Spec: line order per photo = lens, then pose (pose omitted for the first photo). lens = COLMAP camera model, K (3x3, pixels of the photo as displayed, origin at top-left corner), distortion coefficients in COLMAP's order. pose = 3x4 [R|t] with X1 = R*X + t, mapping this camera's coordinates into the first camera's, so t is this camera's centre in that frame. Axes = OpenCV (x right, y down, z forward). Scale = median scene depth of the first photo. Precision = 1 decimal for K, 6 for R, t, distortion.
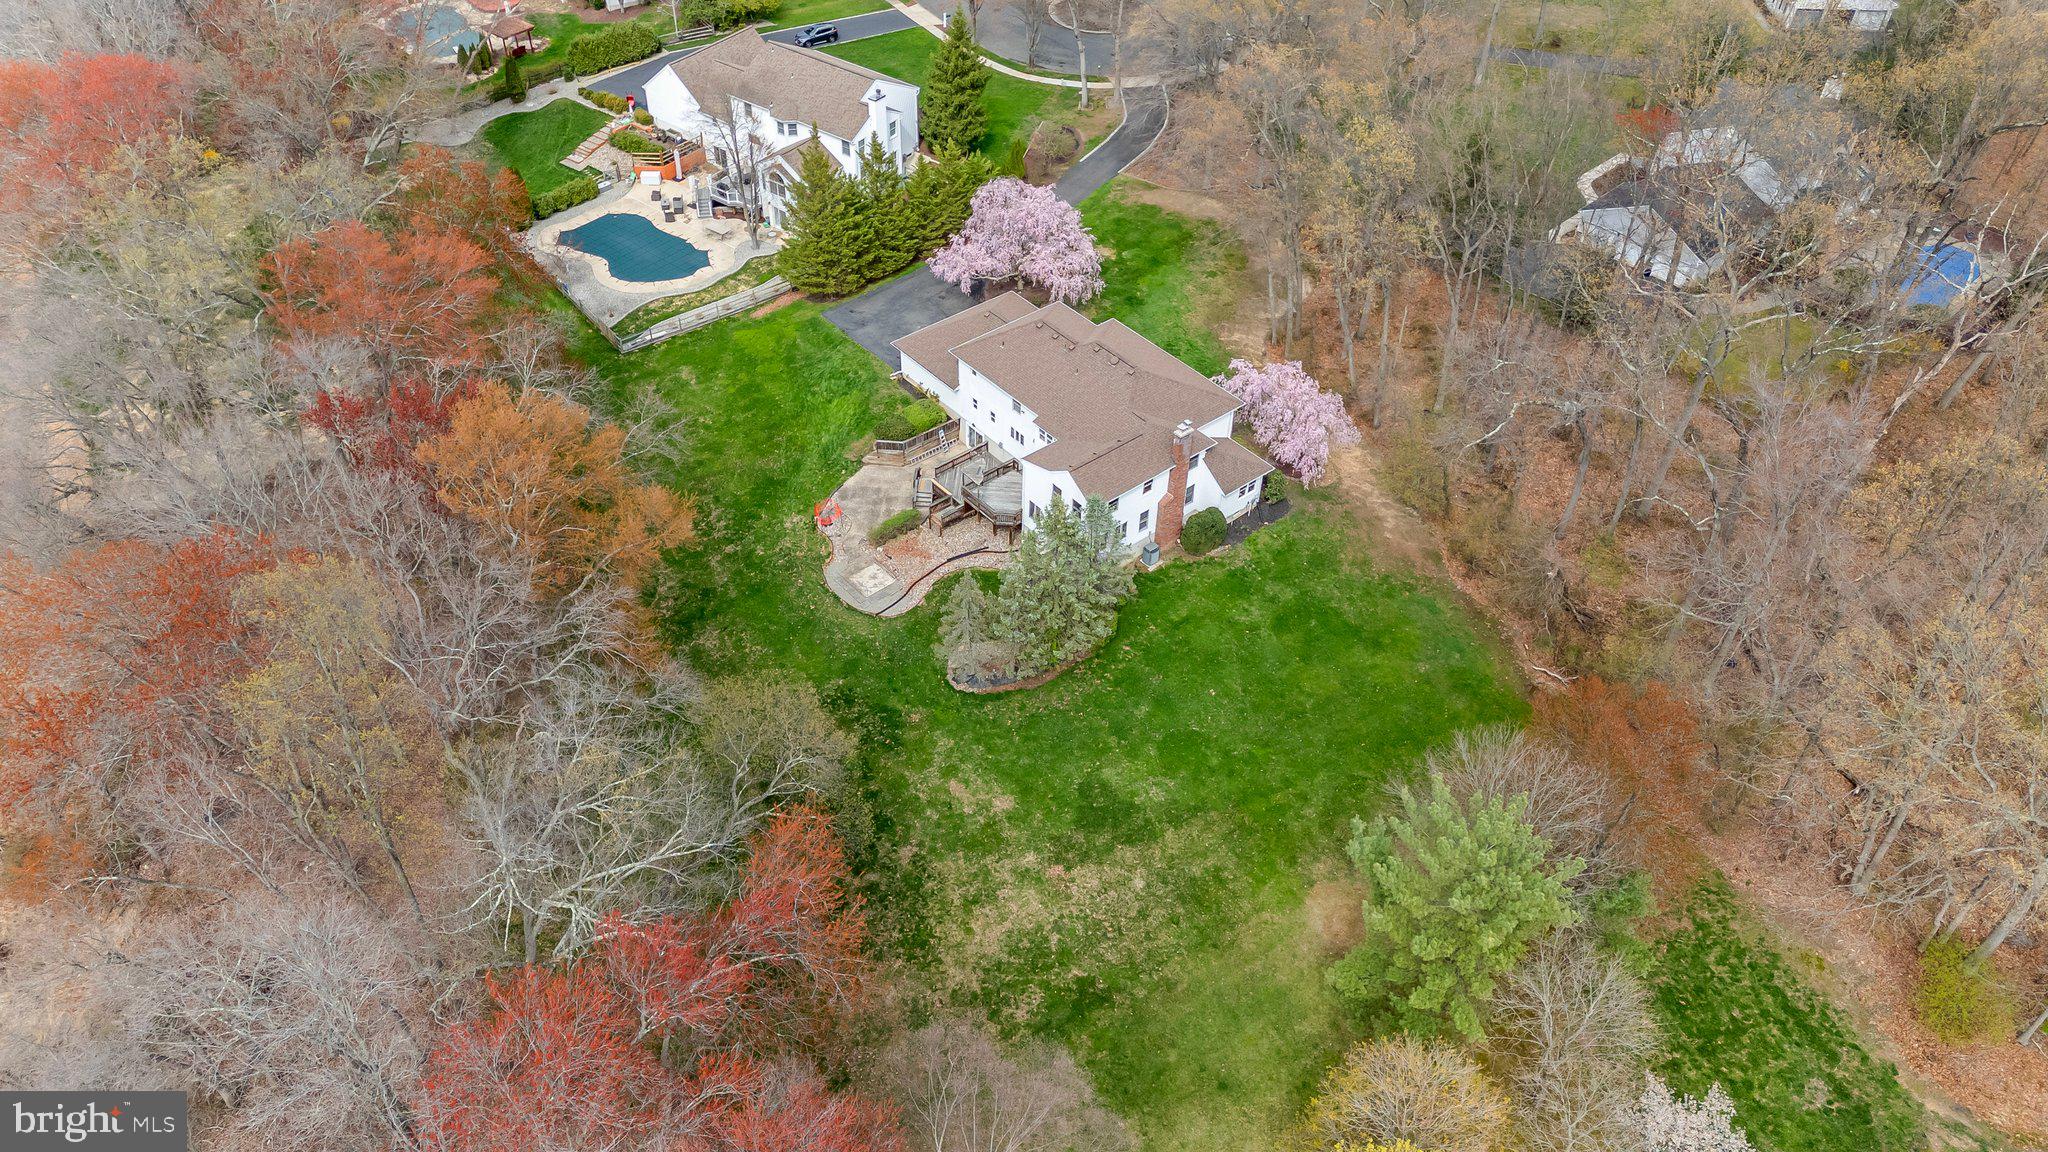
lens RADIAL K [[1490.5, 0, 1024.0], [0, 1490.5, 576.0], [0, 0, 1]] dist [0.173979, -0.527348]
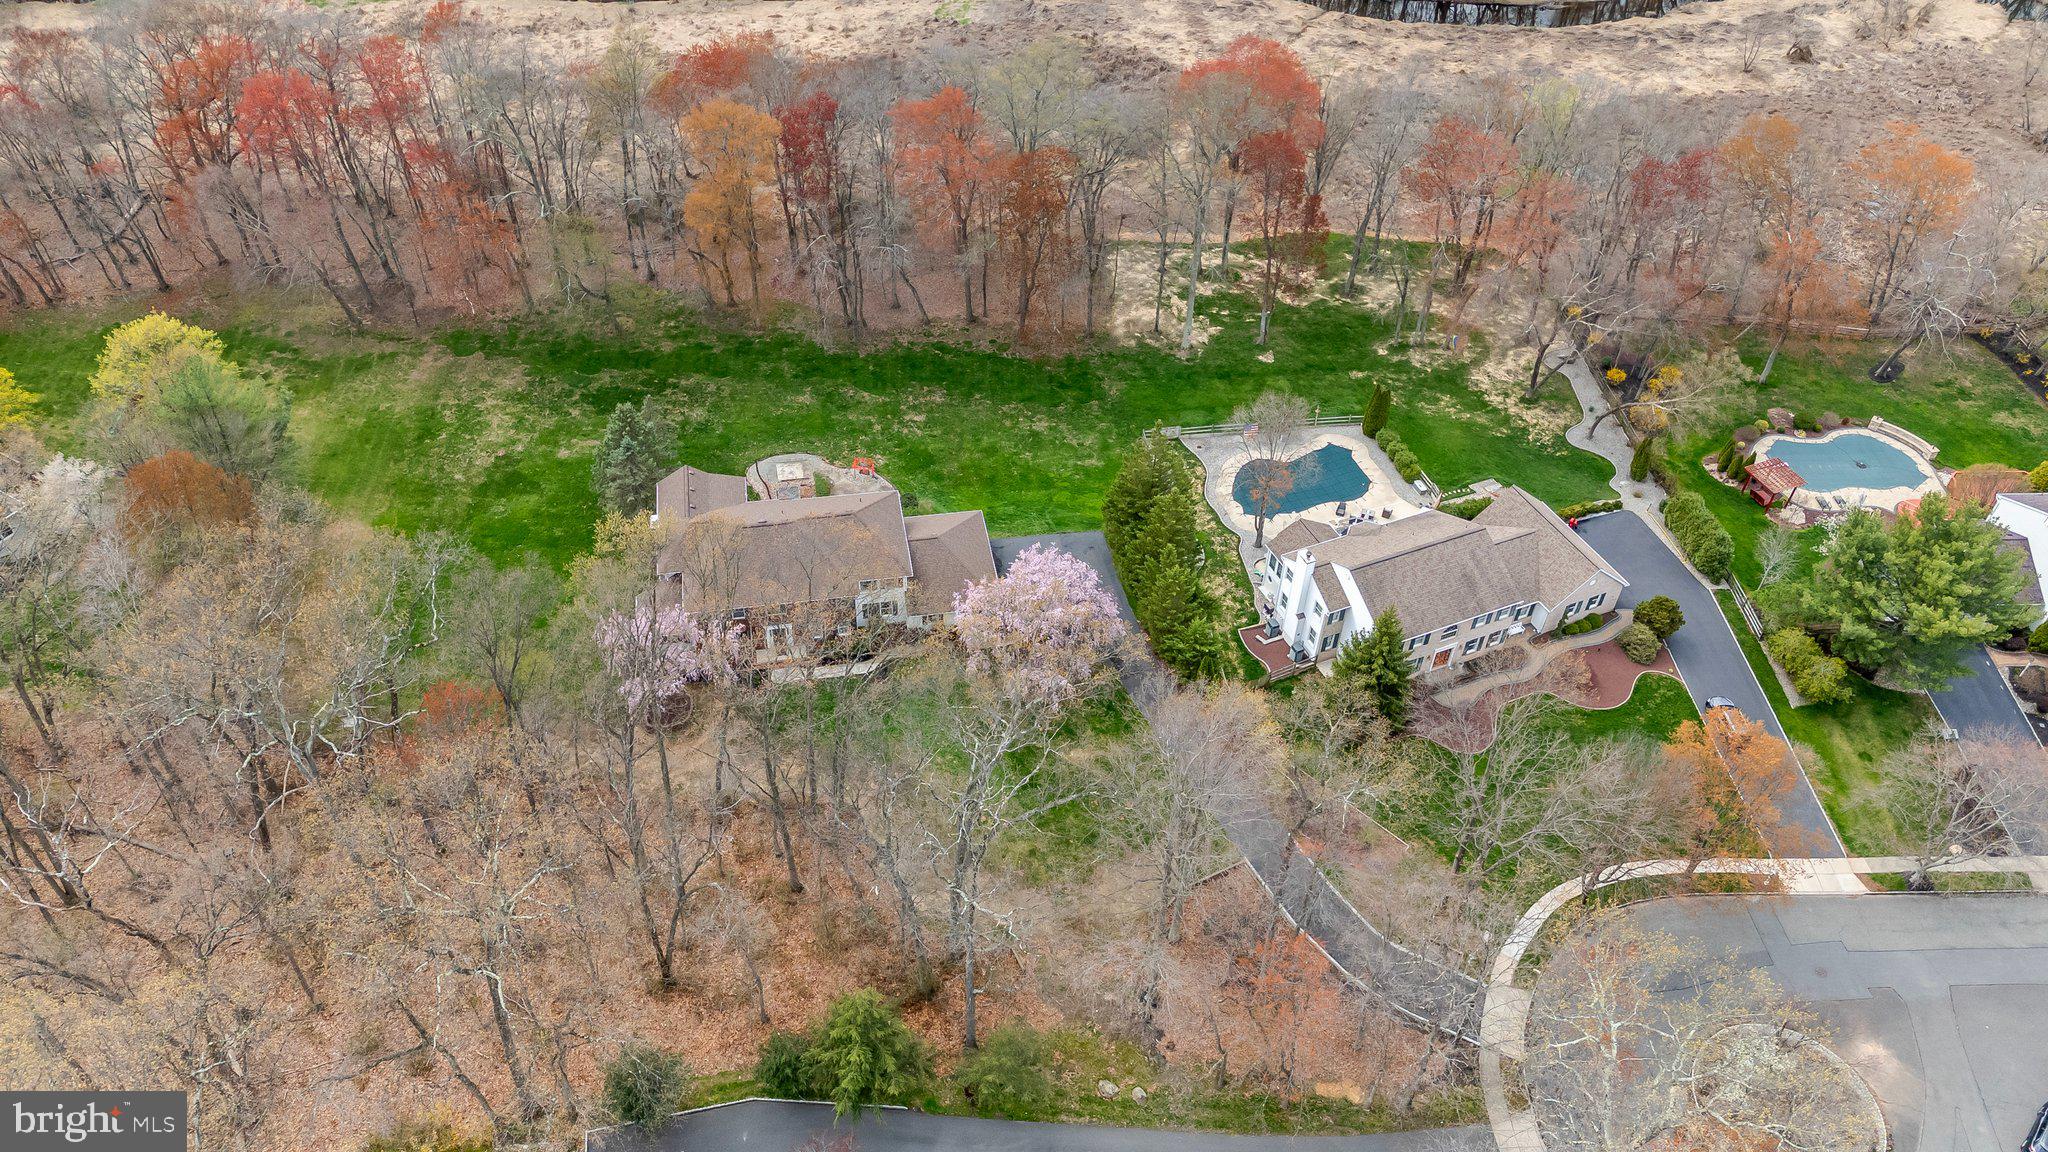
lens RADIAL K [[1487.7, 0, 1024.0], [0, 1487.7, 576.0], [0, 0, 1]] dist [0.109372, -0.112974]
pose [[-0.499901, 0.576512, -0.646322, 0.702155], [-0.613027, 0.291622, 0.734272, -1.062200], [0.611798, 0.763276, 0.207635, 0.876728]]
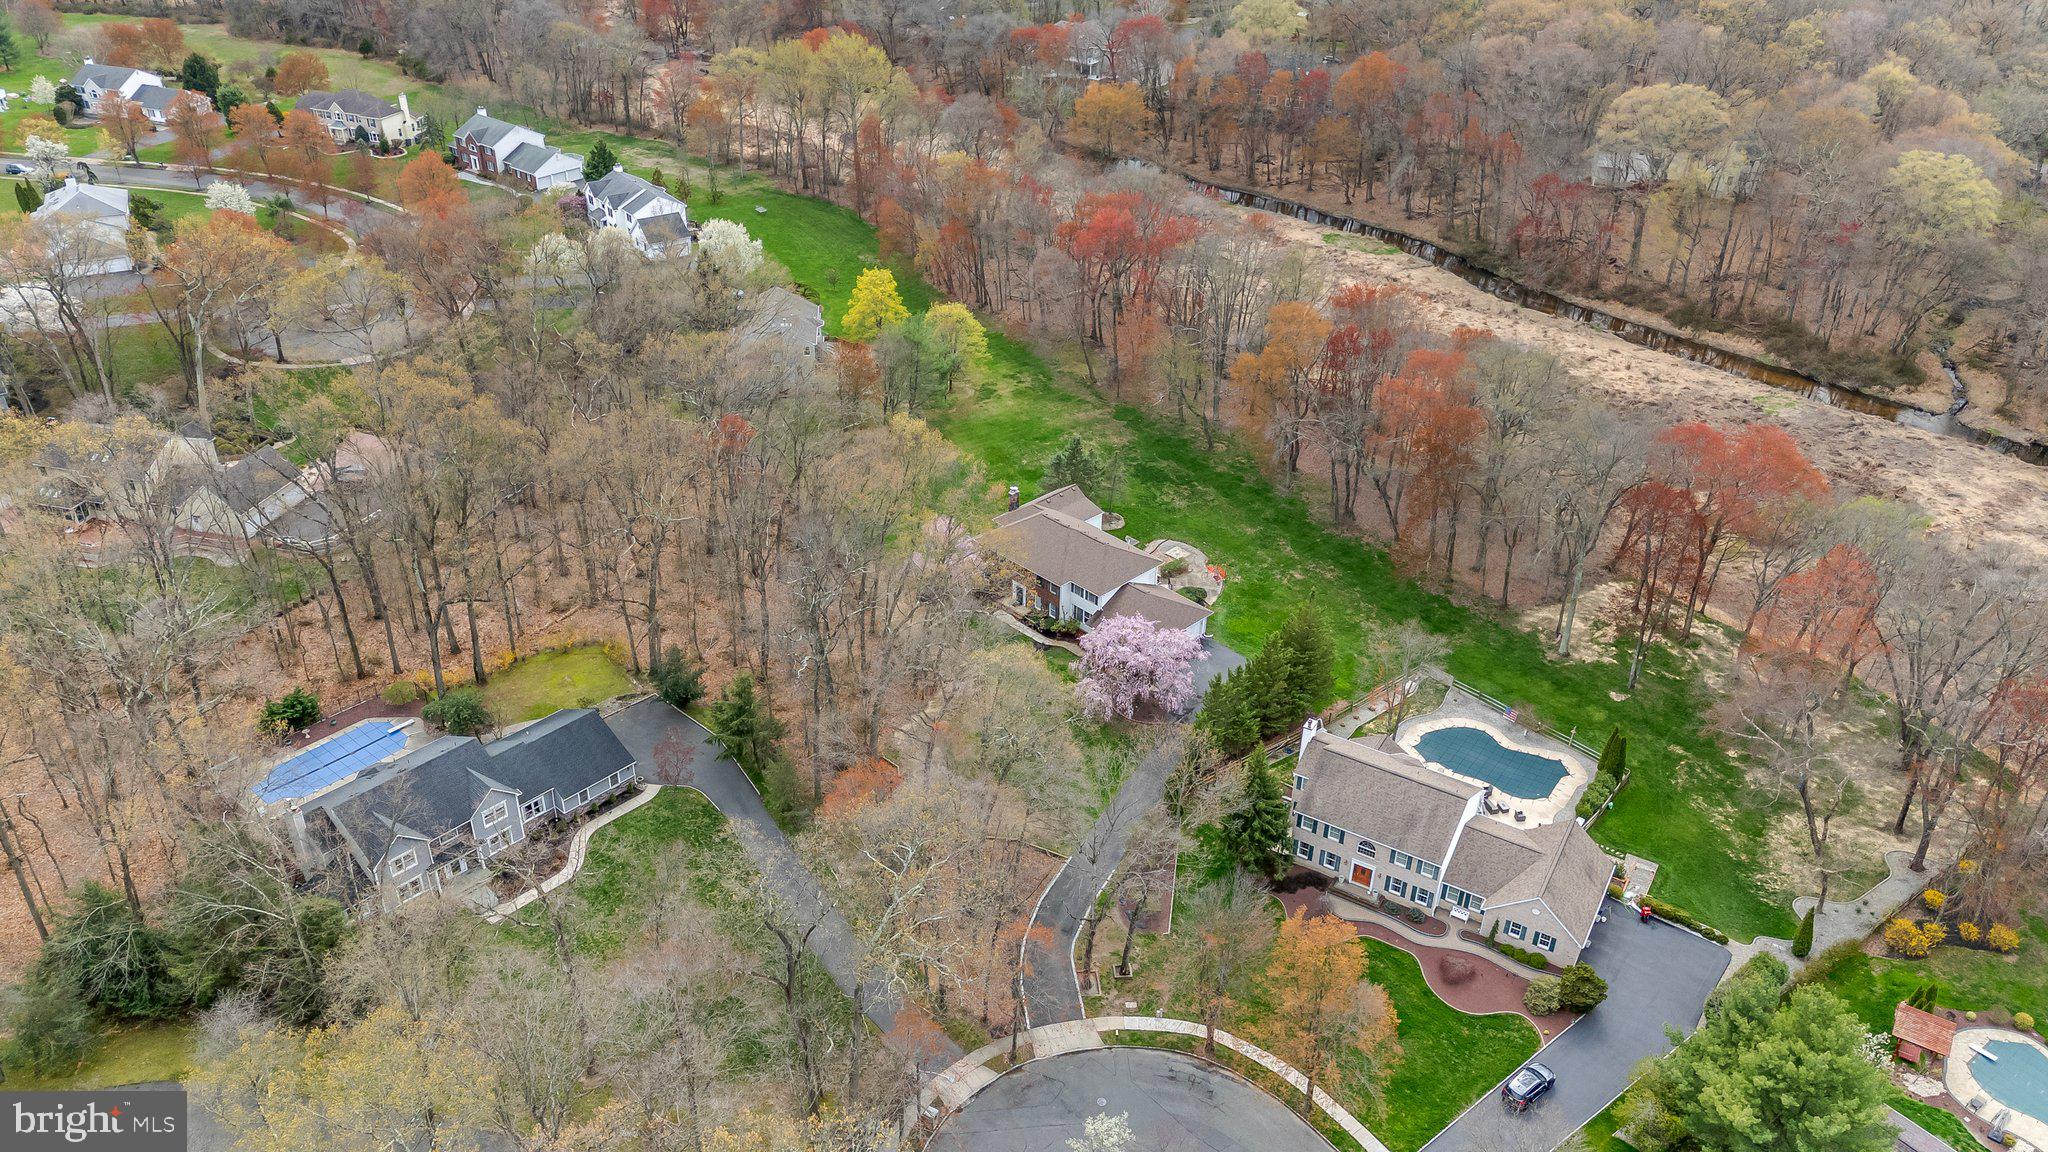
lens RADIAL K [[1500.6, 0, 1024.0], [0, 1500.6, 576.0], [0, 0, 1]] dist [0.070611, -0.061759]
pose [[-0.995673, 0.007583, -0.092613, 0.235129], [-0.086974, 0.274836, 0.957549, -1.606618], [0.032714, 0.961461, -0.272987, 1.436774]]
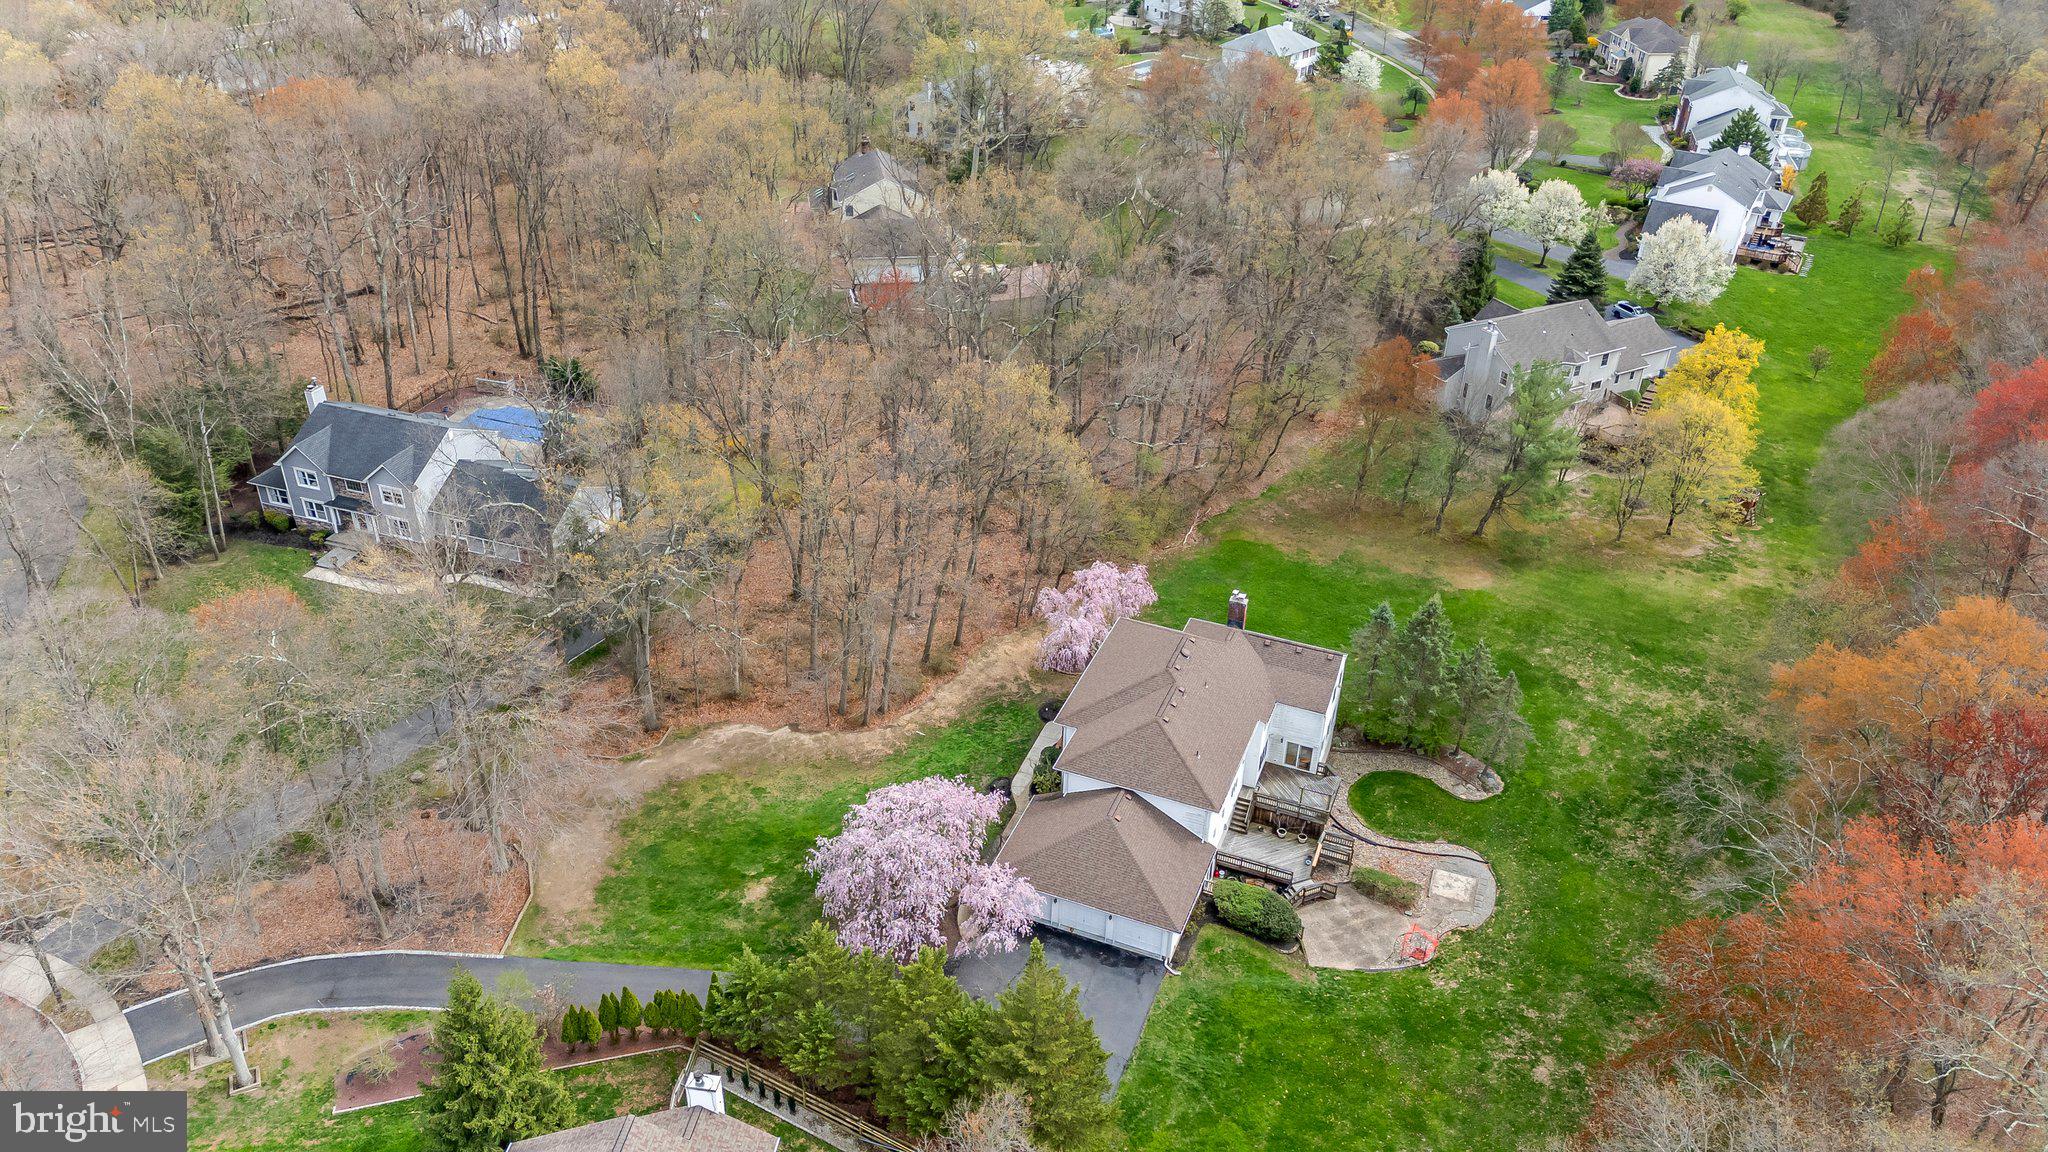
lens RADIAL K [[1500.6, 0, 1024.0], [0, 1500.6, 576.0], [0, 0, 1]] dist [0.070611, -0.061759]
pose [[-0.474010, -0.491872, 0.730327, -0.545220], [0.570000, 0.460777, 0.680283, -0.844712], [-0.671130, 0.738747, 0.061954, 0.932281]]
